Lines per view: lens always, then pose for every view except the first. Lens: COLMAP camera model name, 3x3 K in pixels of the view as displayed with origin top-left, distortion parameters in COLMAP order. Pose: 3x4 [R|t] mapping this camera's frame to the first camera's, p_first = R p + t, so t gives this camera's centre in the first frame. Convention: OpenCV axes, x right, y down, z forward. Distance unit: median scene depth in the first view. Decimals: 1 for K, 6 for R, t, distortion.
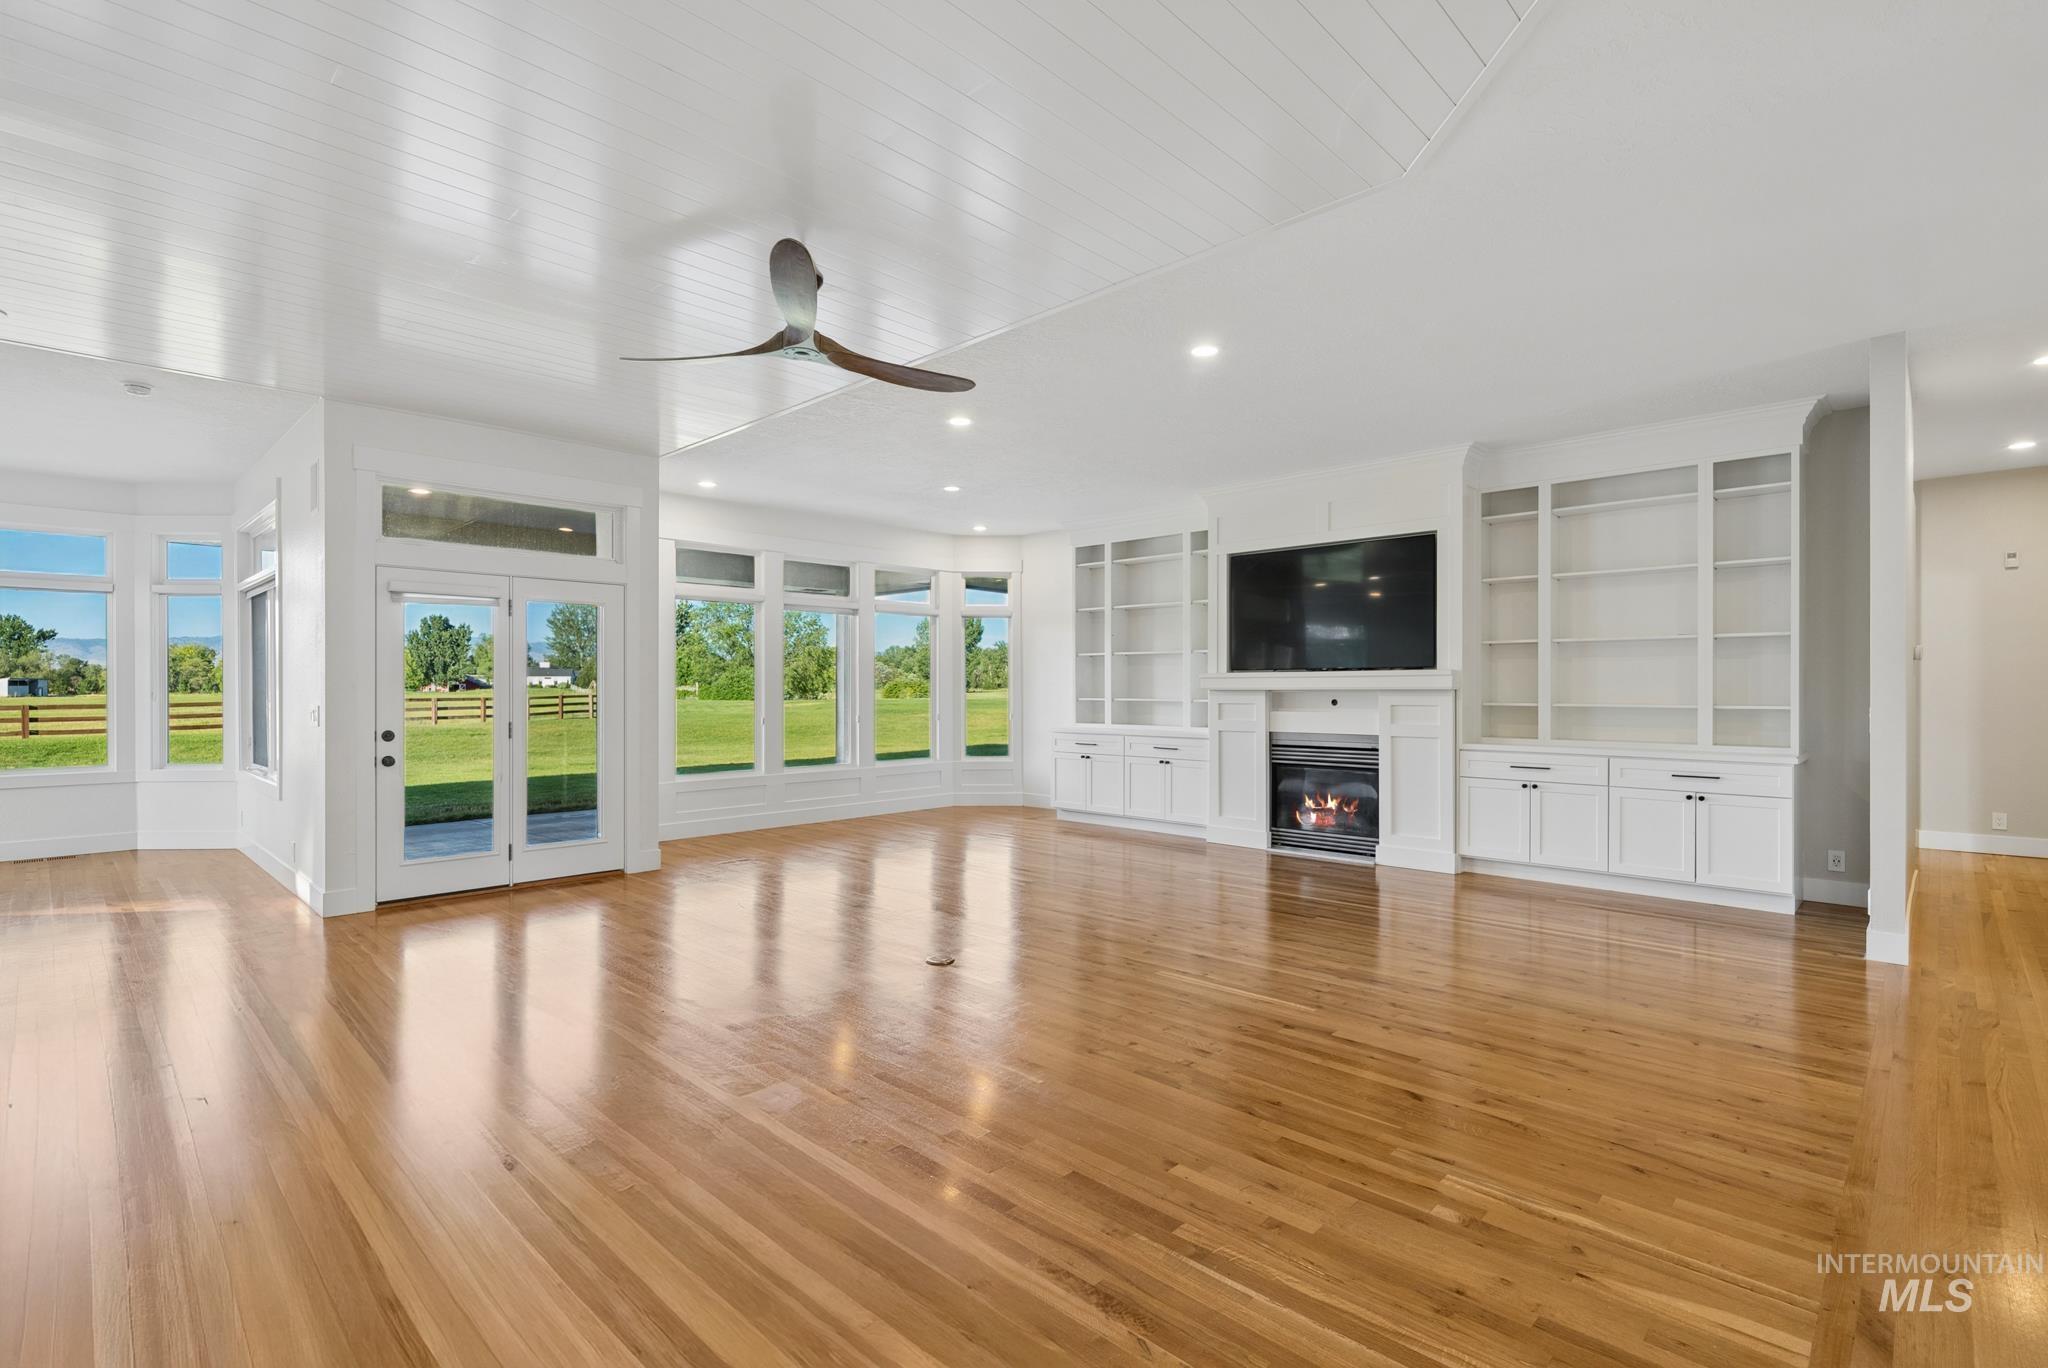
lens RADIAL K [[944.4, 0, 1012.0], [0, 944.4, 691.5], [0, 0, 1]] dist [0.003687, -0.000157]
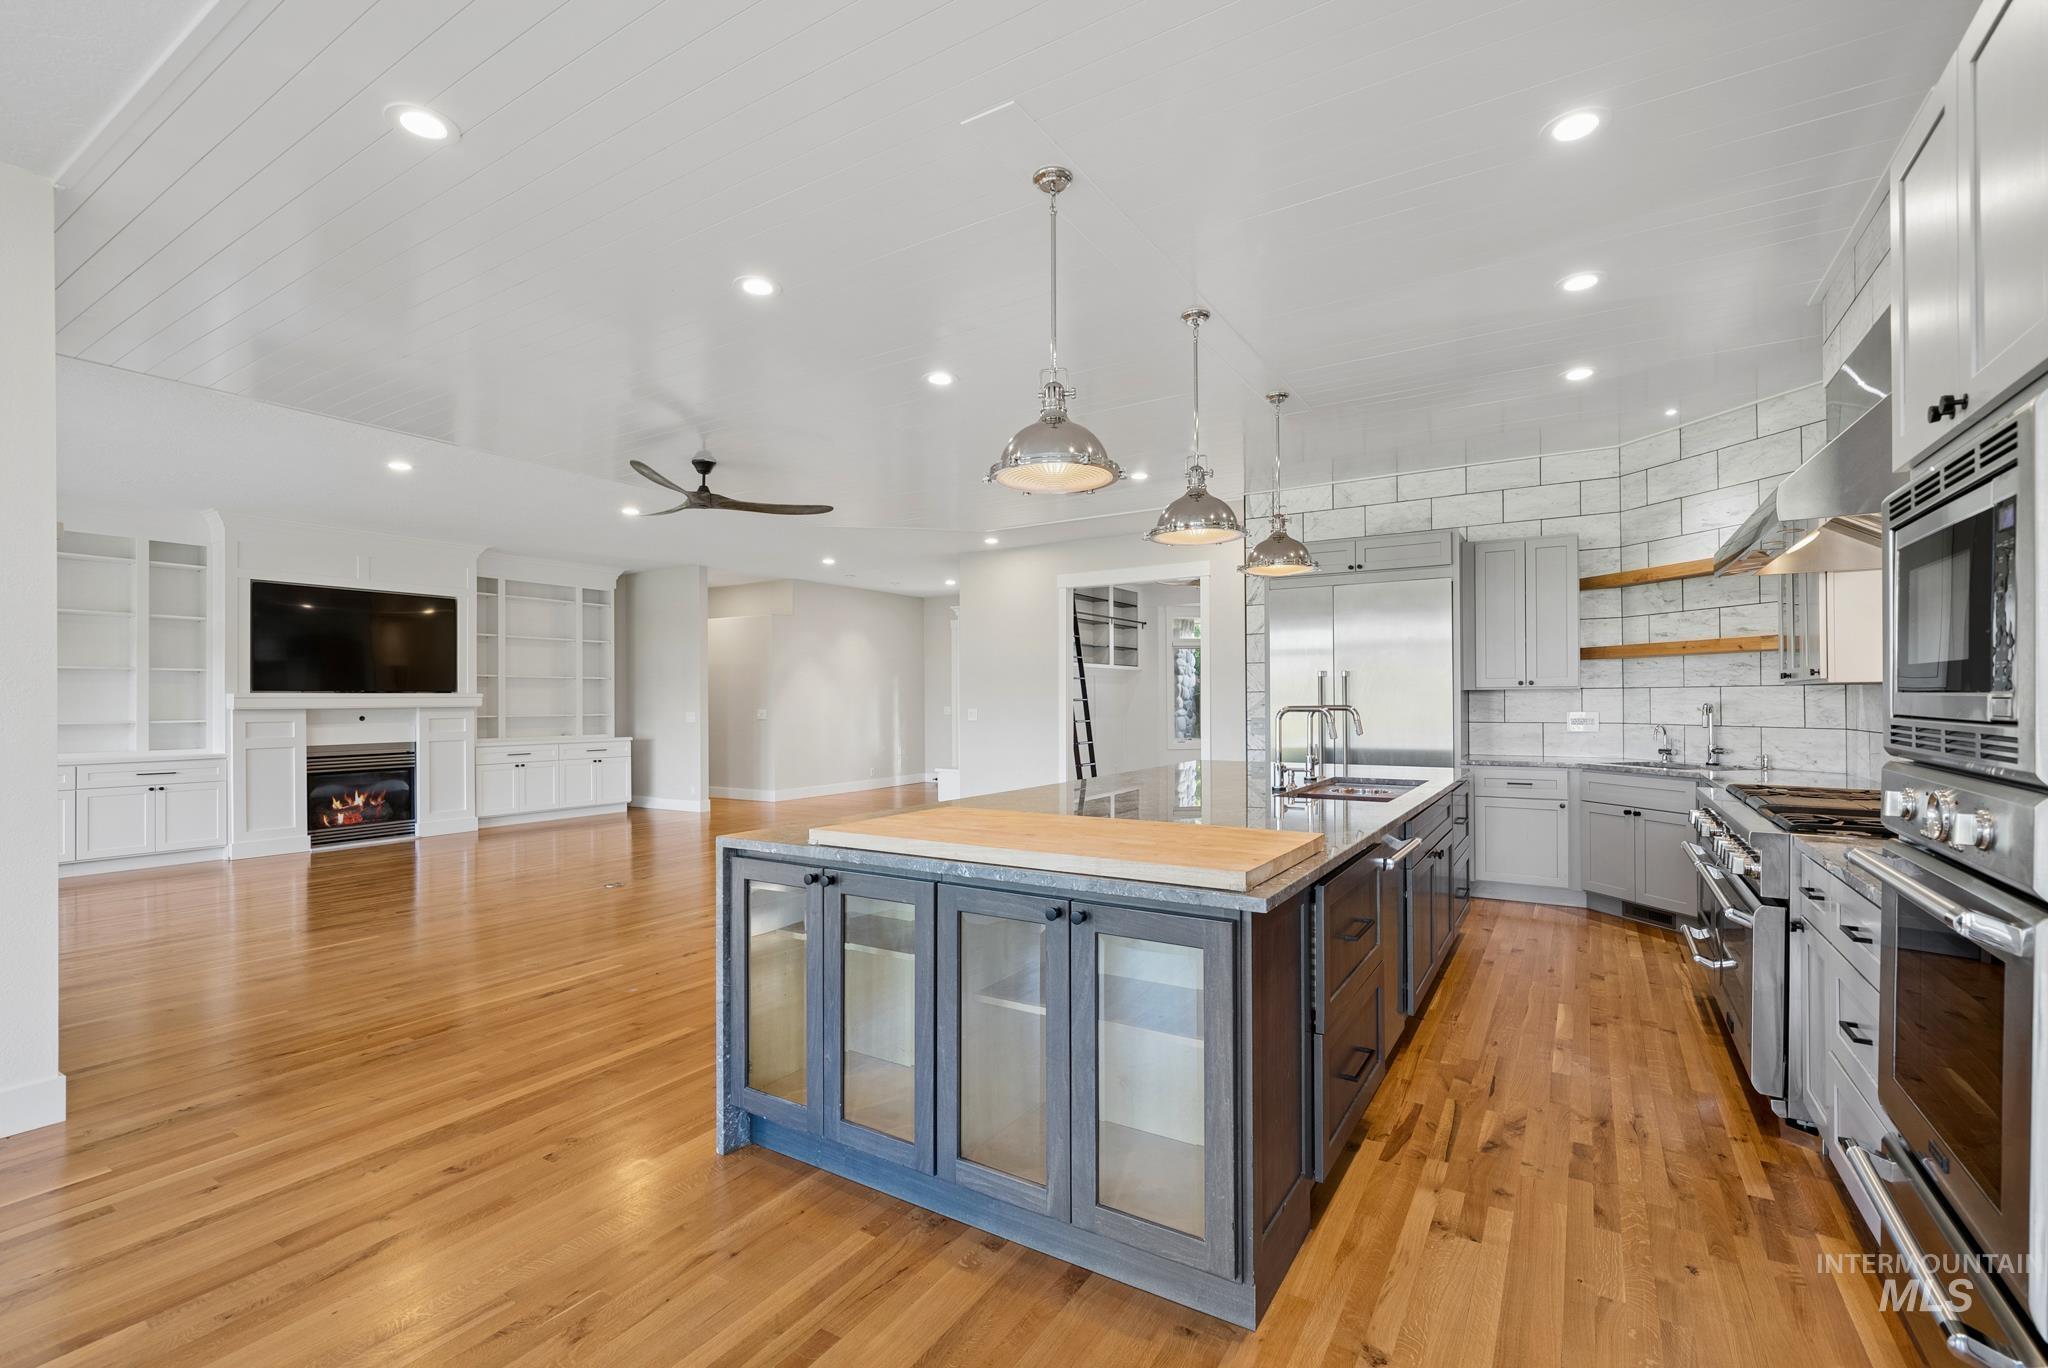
lens RADIAL K [[885.1, 0, 1013.8], [0, 885.1, 695.0], [0, 0, 1]] dist [-0.002200, 0.001137]
pose [[-0.194056, 0.010882, 0.980930, -0.937108], [0.013324, 0.999875, -0.008456, 0.002337], [-0.980900, 0.011428, -0.194177, 0.385731]]
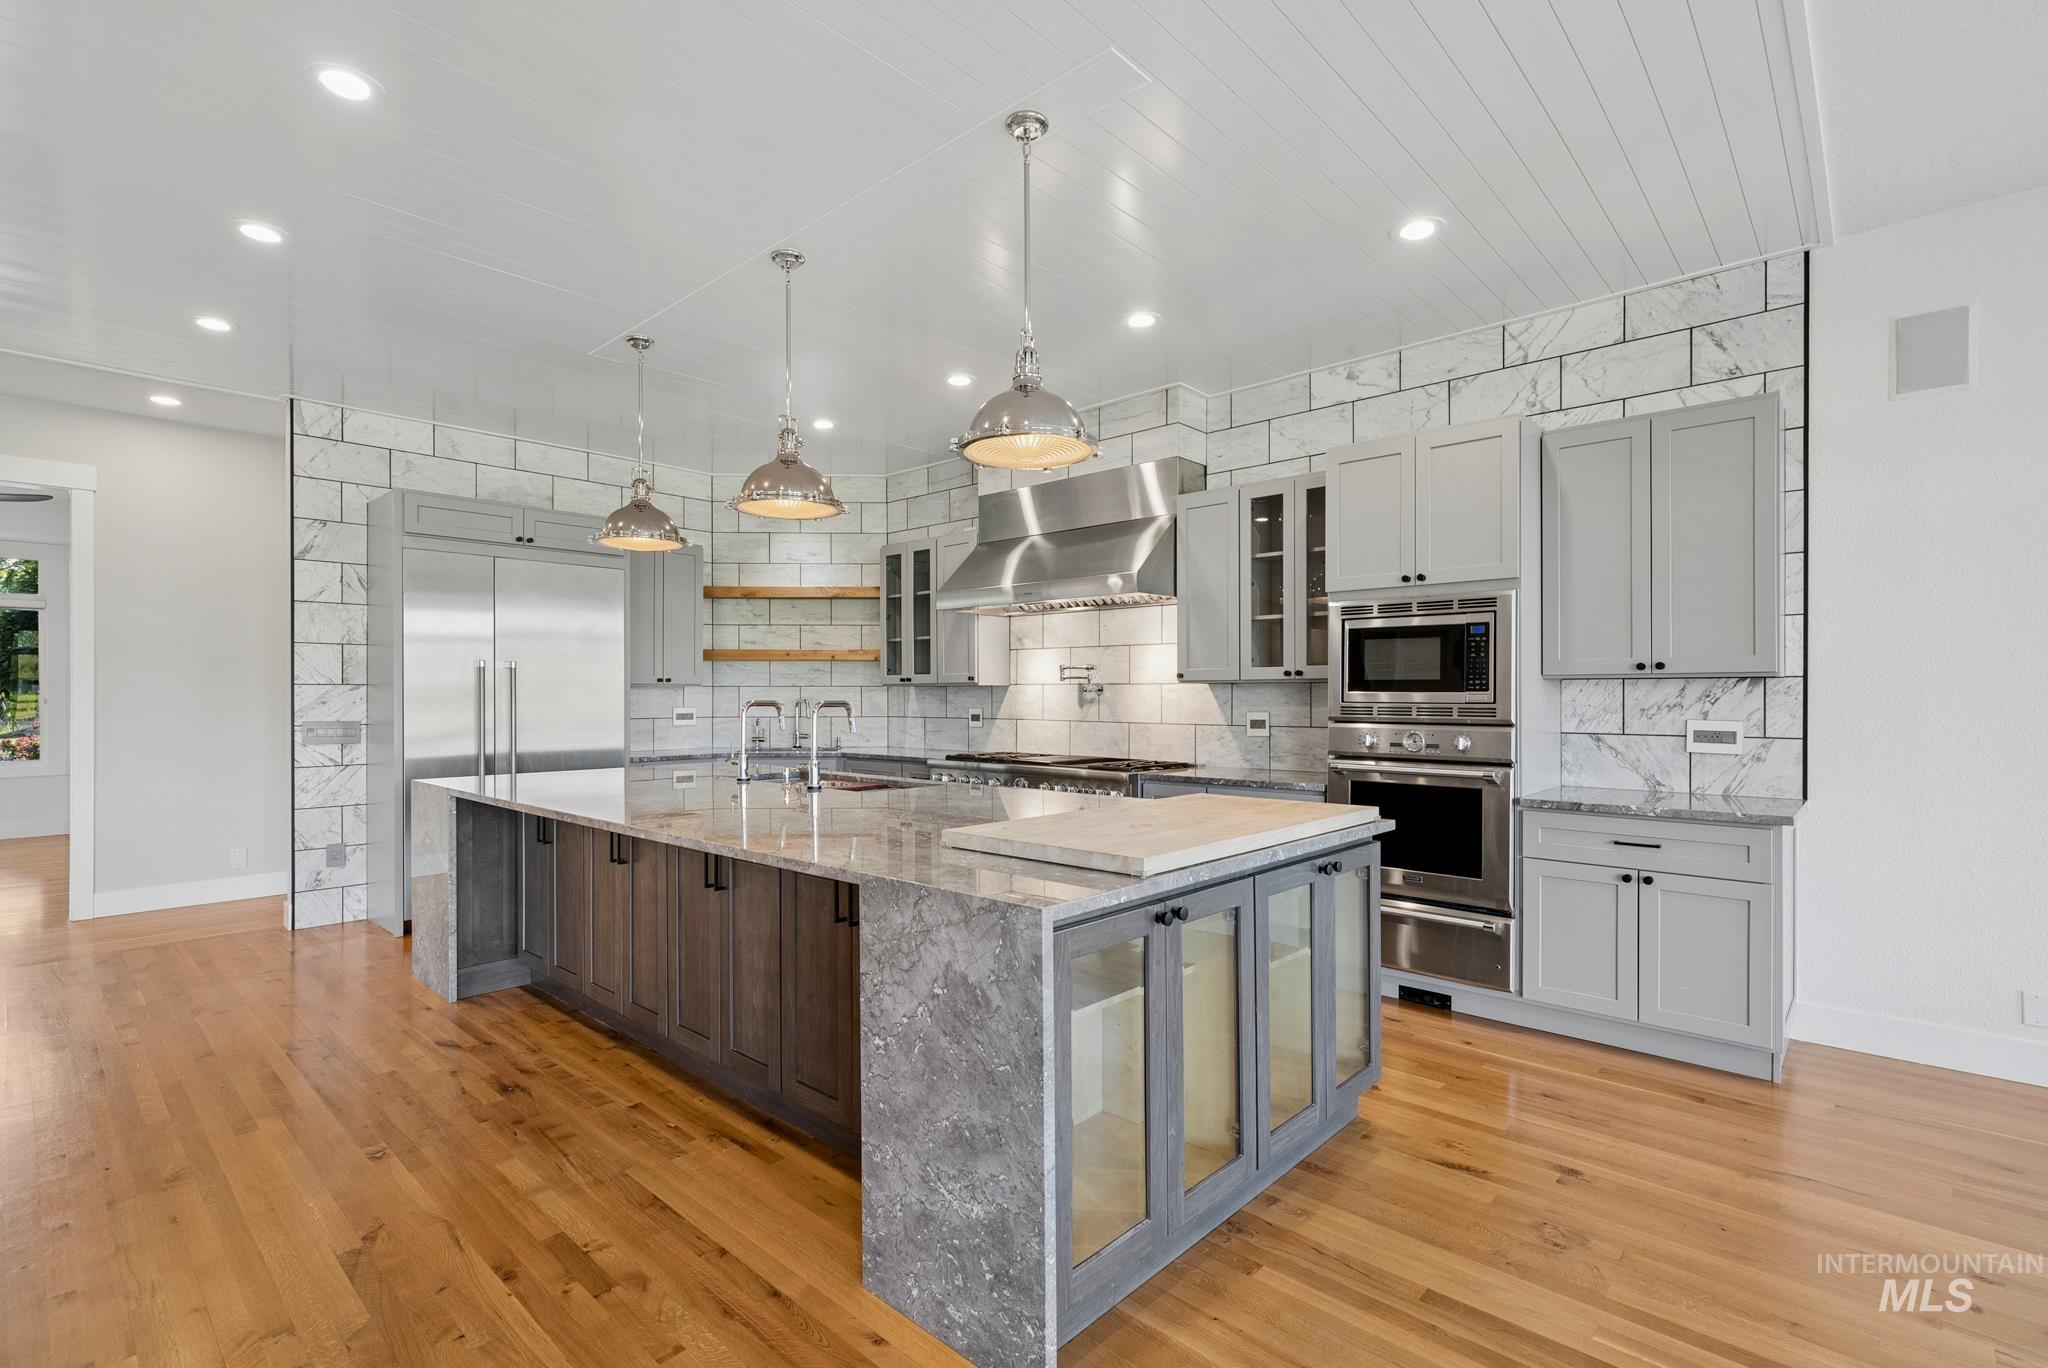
lens RADIAL K [[944.4, 0, 993.1], [0, 944.4, 692.4], [0, 0, 1]] dist [0.003687, -0.000157]
pose [[-0.999974, 0.004917, 0.005238, -0.588119], [0.004944, 0.999974, 0.005245, -0.000480], [-0.005212, 0.005271, -0.999973, 0.645326]]
